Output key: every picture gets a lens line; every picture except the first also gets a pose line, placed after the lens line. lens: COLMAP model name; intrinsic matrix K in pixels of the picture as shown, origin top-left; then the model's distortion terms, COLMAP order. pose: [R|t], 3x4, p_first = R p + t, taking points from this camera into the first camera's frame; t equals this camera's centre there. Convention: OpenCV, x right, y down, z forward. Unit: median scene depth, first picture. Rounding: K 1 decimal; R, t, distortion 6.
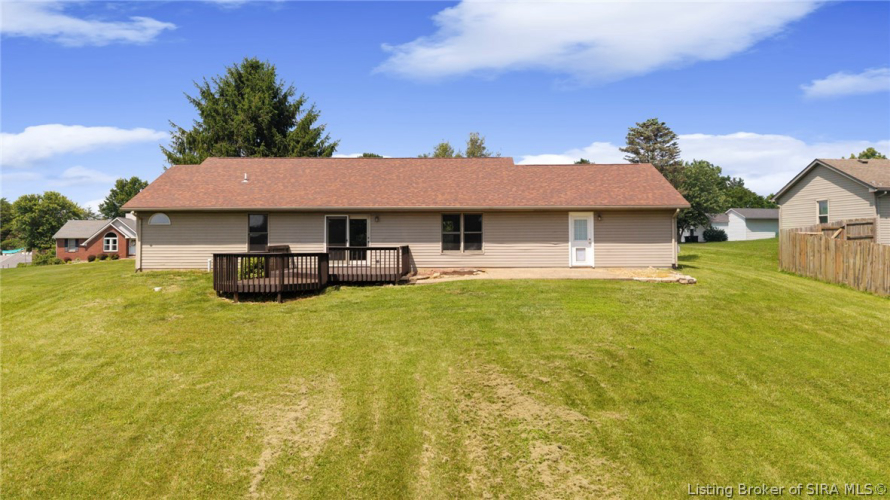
lens RADIAL K [[608.9, 0, 444.0], [0, 608.9, 226.4], [0, 0, 1]] dist [-0.001027, -0.003578]
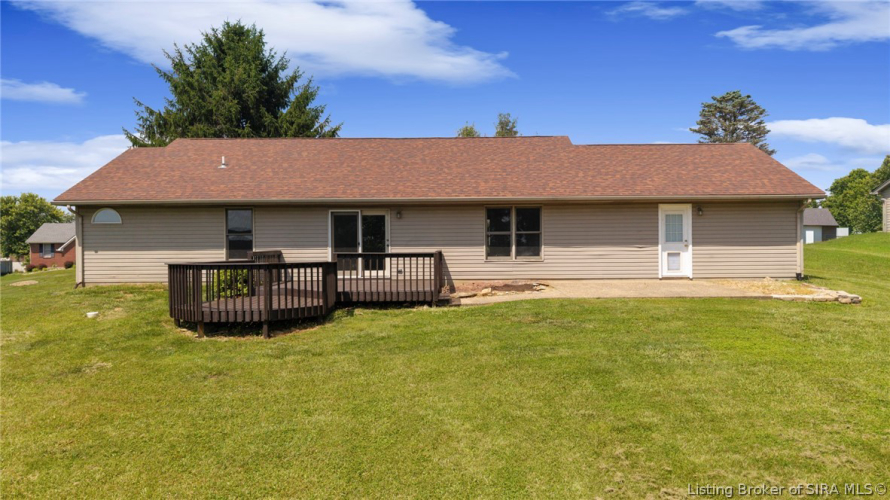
lens RADIAL K [[612.5, 0, 445.0], [0, 612.5, 250.0], [0, 0, 1]] dist [-0.000590, -0.003227]
pose [[0.999975, -0.004208, 0.005753, -0.058083], [0.004015, 0.999439, 0.033238, 0.006055], [-0.005890, -0.033214, 0.999431, 0.248734]]
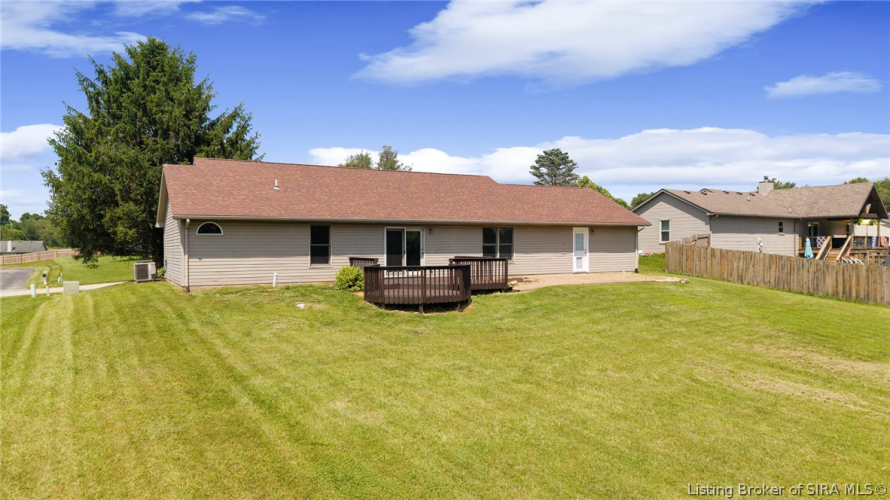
lens RADIAL K [[618.5, 0, 416.5], [0, 618.5, 247.3], [0, 0, 1]] dist [-0.000419, -0.000959]
pose [[0.874225, -0.002446, 0.485515, -0.643508], [-0.009419, 0.999714, 0.021997, -0.007785], [-0.485430, -0.023804, 0.873951, 0.080205]]
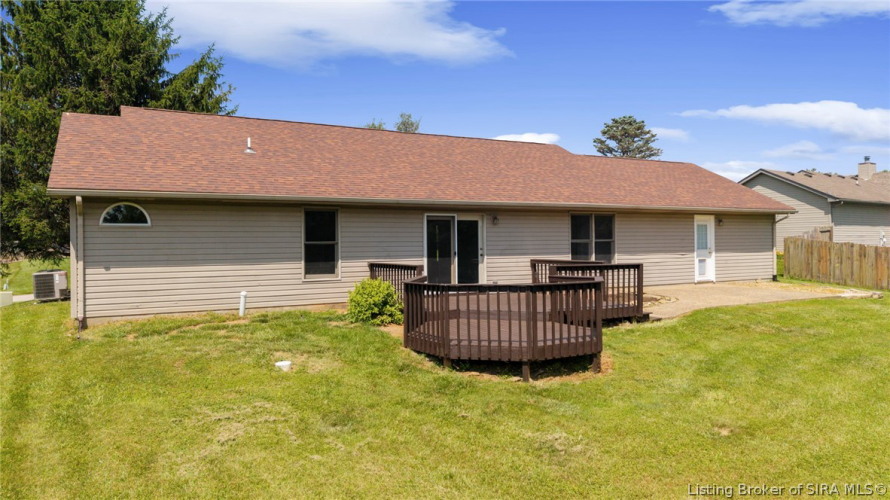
lens RADIAL K [[596.0, 0, 402.7], [0, 596.0, 249.7], [0, 0, 1]] dist [-0.002301, -0.003293]
pose [[0.881433, -0.009843, 0.472207, -0.500475], [-0.004339, 0.999572, 0.028936, 0.001303], [-0.472290, -0.027554, 0.881013, 0.473439]]
